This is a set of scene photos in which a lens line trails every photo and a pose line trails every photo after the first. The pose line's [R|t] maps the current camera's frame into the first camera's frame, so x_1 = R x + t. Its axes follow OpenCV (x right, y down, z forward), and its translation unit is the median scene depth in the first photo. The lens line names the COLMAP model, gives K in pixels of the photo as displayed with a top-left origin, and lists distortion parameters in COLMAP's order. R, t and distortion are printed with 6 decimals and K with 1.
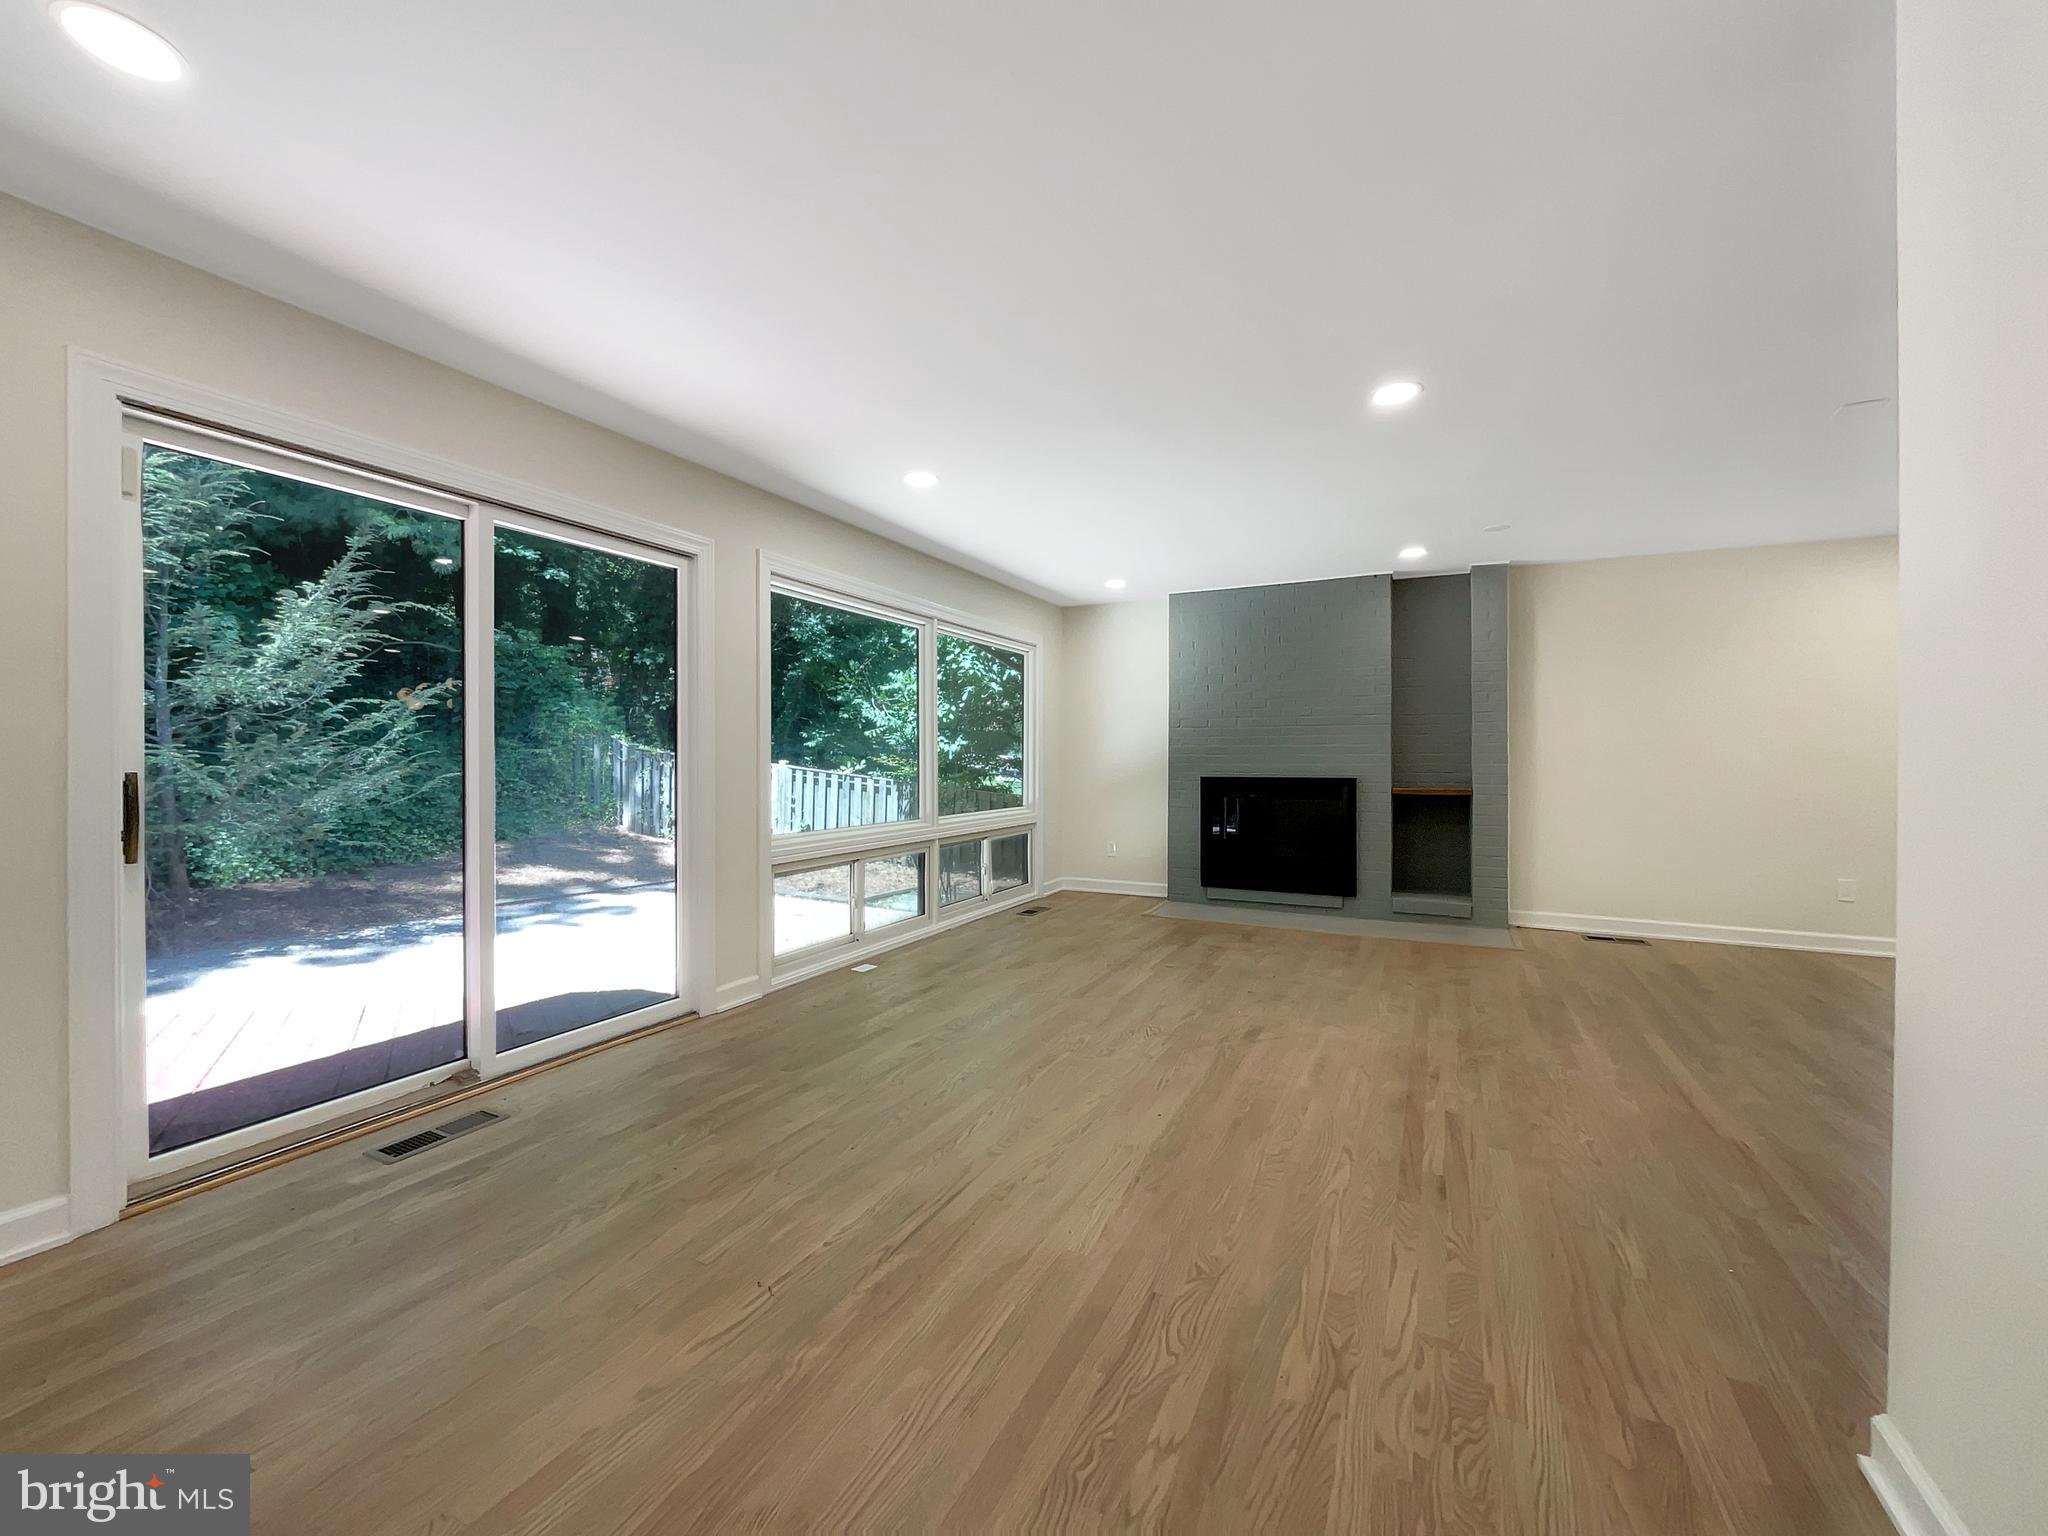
lens RADIAL K [[818.4, 0, 1028.2], [0, 818.4, 767.5], [0, 0, 1]] dist [0.001104, 0.000207]
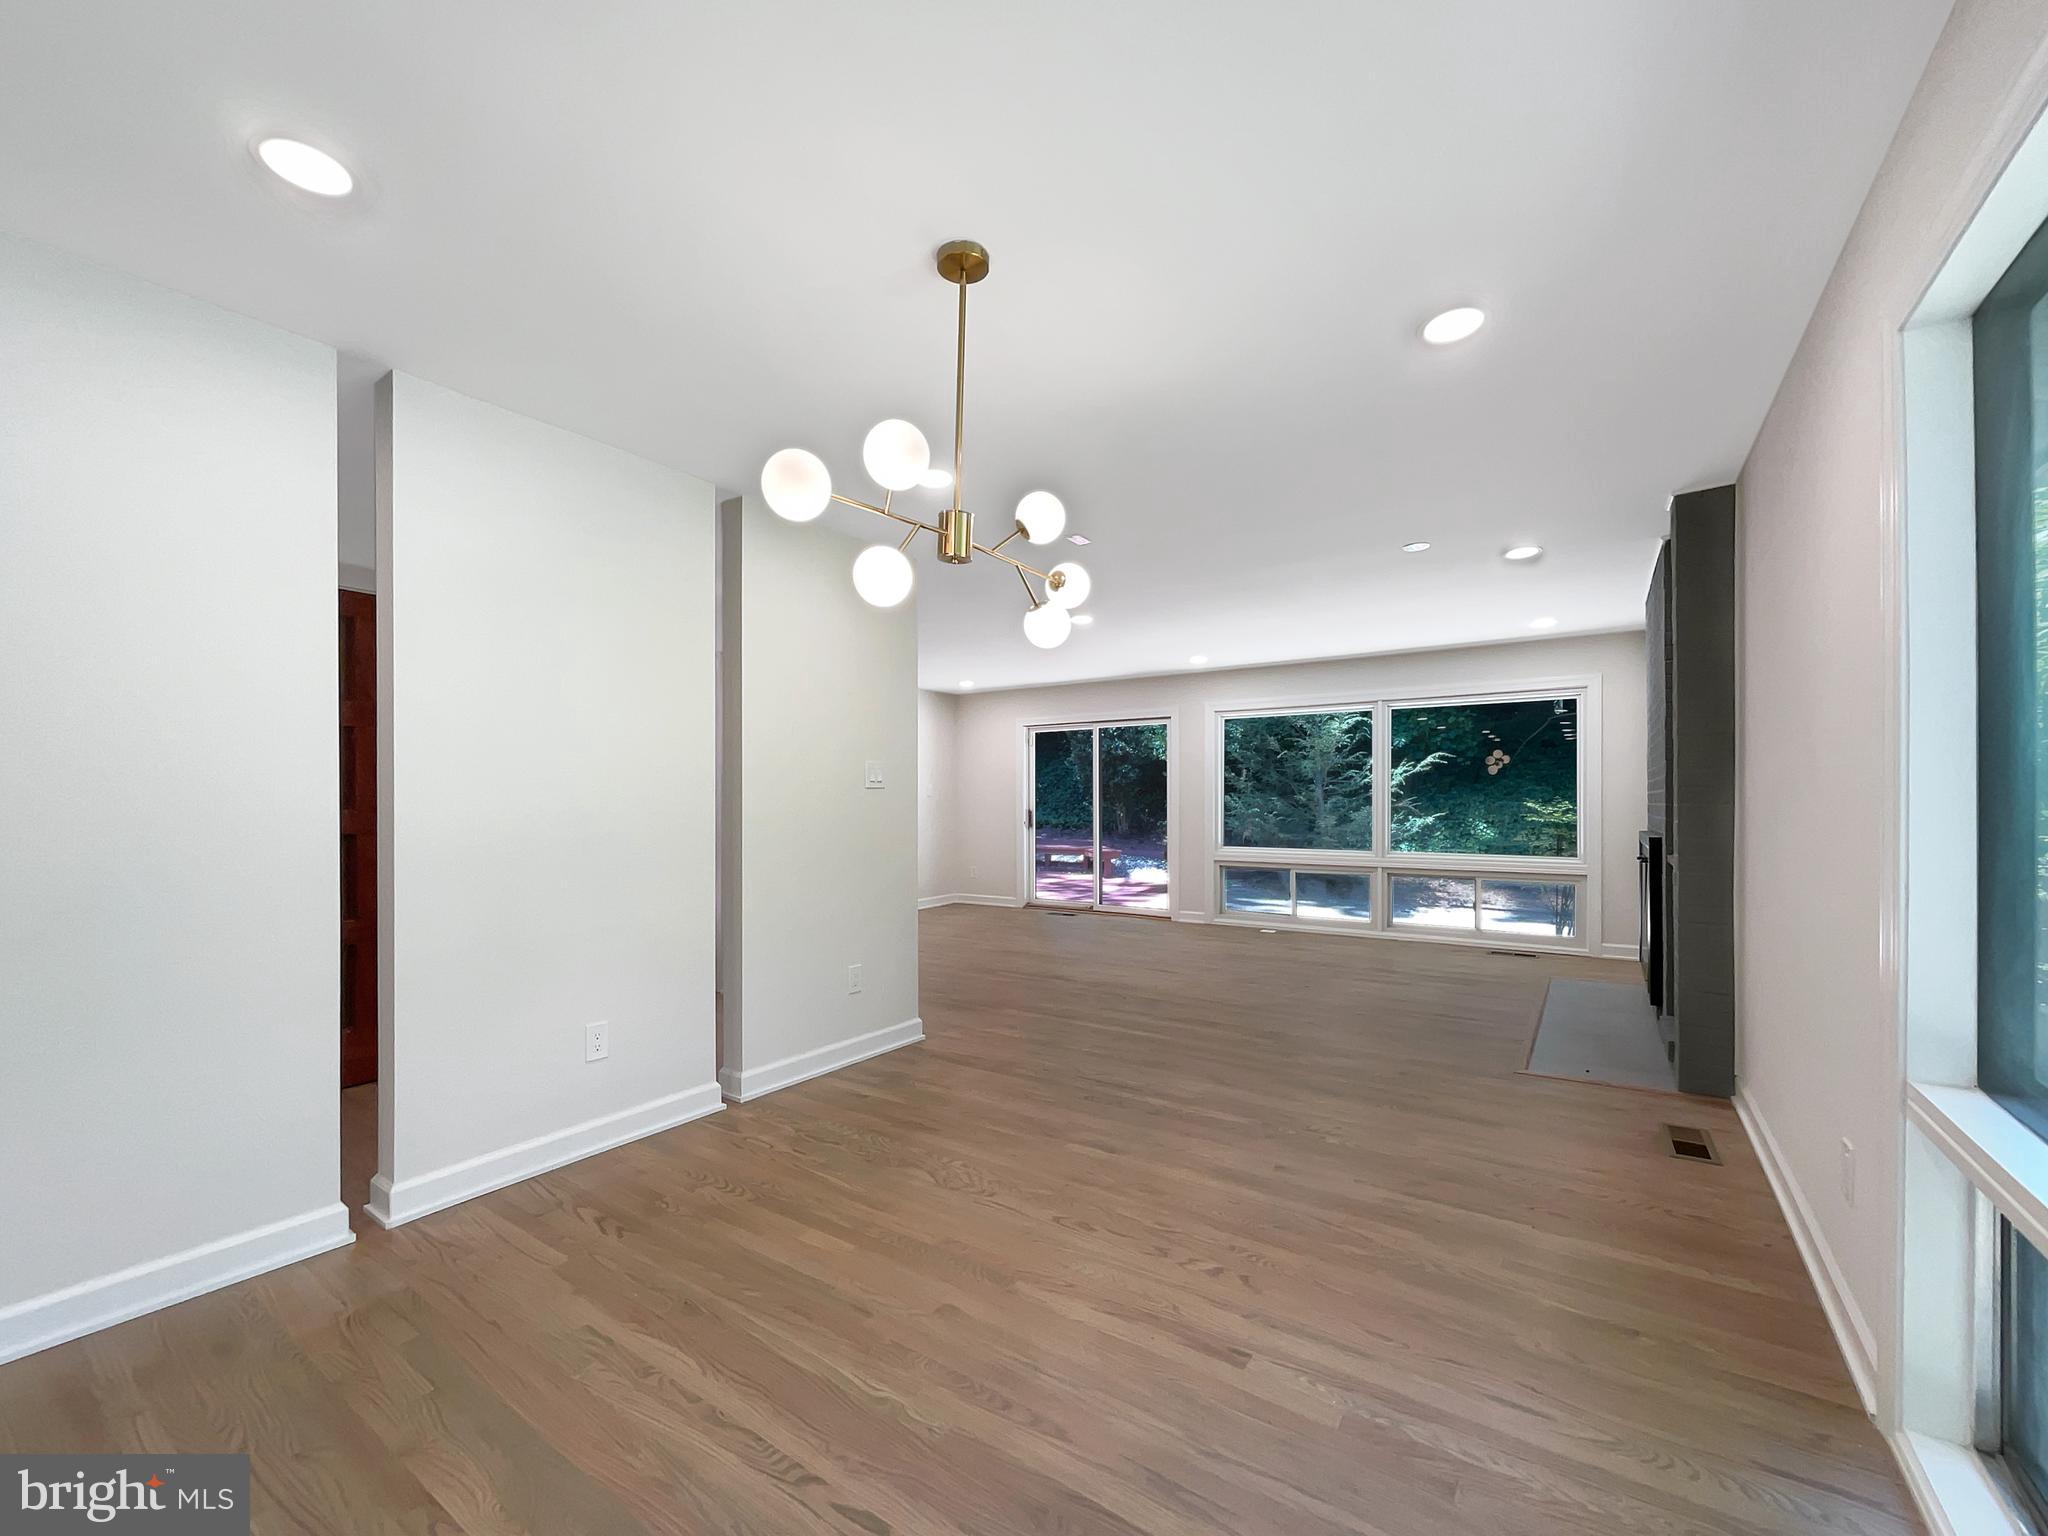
lens RADIAL K [[829.3, 0, 1022.3], [0, 829.3, 794.8], [0, 0, 1]] dist [0.000570, 0.000283]
pose [[-0.141395, -0.007281, -0.989926, 1.954918], [-0.007663, 0.999951, -0.006260, -0.025647], [0.989924, 0.006700, -0.141444, 0.921997]]
